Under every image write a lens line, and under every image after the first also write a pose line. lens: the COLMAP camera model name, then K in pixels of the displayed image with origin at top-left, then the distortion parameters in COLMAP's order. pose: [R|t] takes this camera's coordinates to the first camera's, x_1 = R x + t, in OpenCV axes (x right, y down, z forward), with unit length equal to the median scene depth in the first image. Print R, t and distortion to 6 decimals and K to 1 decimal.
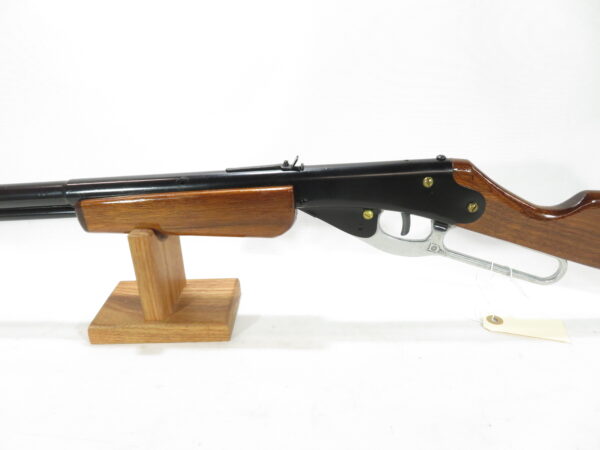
lens RADIAL K [[423.6, 0, 297.3], [0, 423.6, 228.6], [0, 0, 1]] dist [0.000954, -0.009404]
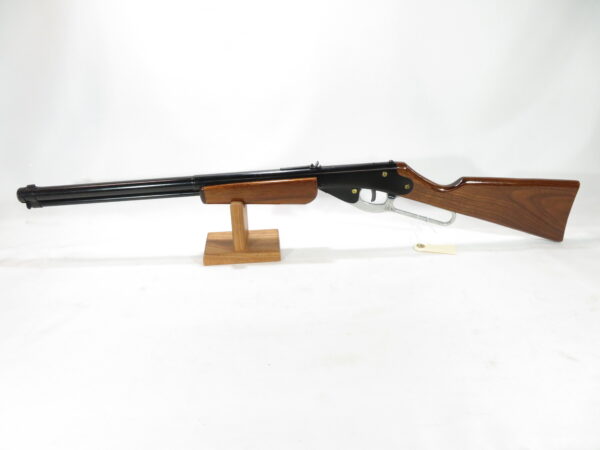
lens RADIAL K [[423.6, 0, 304.3], [0, 423.6, 224.0], [0, 0, 1]] dist [0.000954, -0.009404]
pose [[0.994945, -0.027919, 0.096467, -0.241552], [0.021746, 0.997683, 0.064460, -0.012851], [-0.098043, -0.062036, 0.993247, -0.869440]]
